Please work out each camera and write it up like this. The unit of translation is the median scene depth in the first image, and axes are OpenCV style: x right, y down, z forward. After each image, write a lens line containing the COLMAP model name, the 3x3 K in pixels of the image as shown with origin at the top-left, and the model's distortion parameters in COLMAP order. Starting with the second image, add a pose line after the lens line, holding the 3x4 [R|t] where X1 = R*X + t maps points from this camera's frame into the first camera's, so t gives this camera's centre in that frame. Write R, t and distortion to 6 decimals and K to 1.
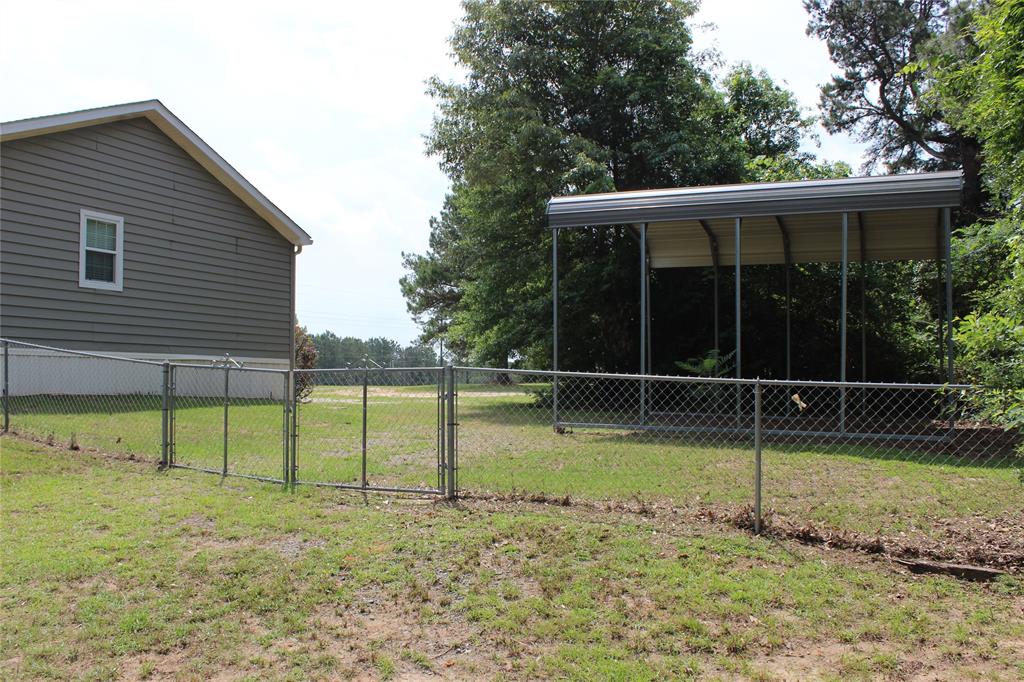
lens RADIAL K [[869.7, 0, 512.0], [0, 869.7, 341.0], [0, 0, 1]] dist [-0.161047, 0.136770]
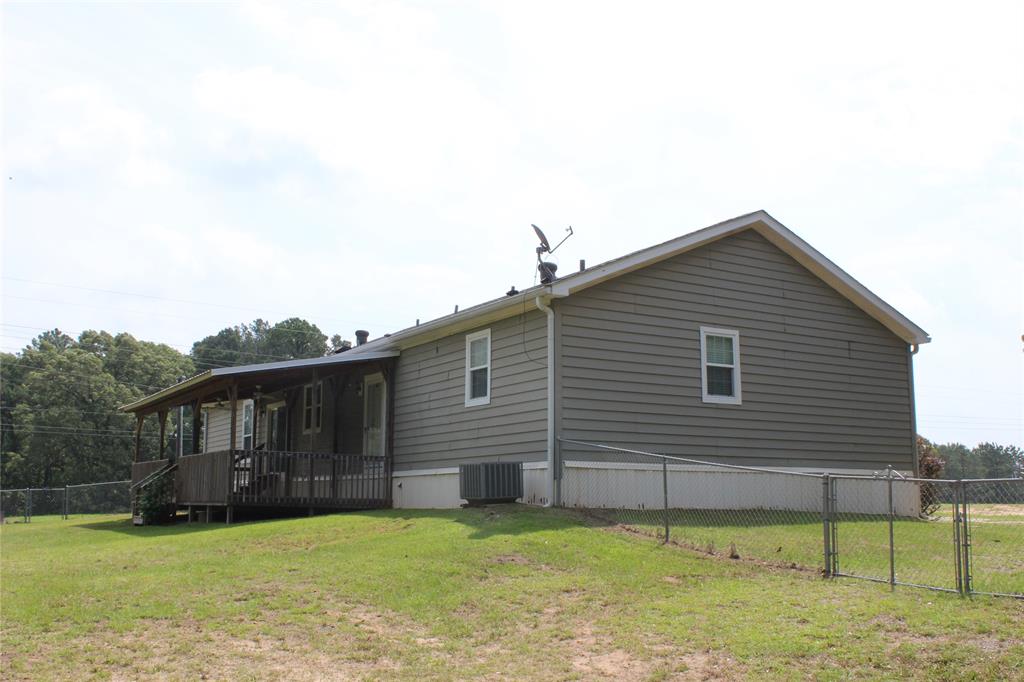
lens RADIAL K [[1043.7, 0, 512.4], [0, 1043.7, 324.7], [0, 0, 1]] dist [-0.135544, 0.178137]
pose [[0.832435, -0.082798, -0.547902, -0.009372], [0.015589, 0.991882, -0.126205, -0.002680], [0.553904, 0.096516, 0.826967, -0.175697]]
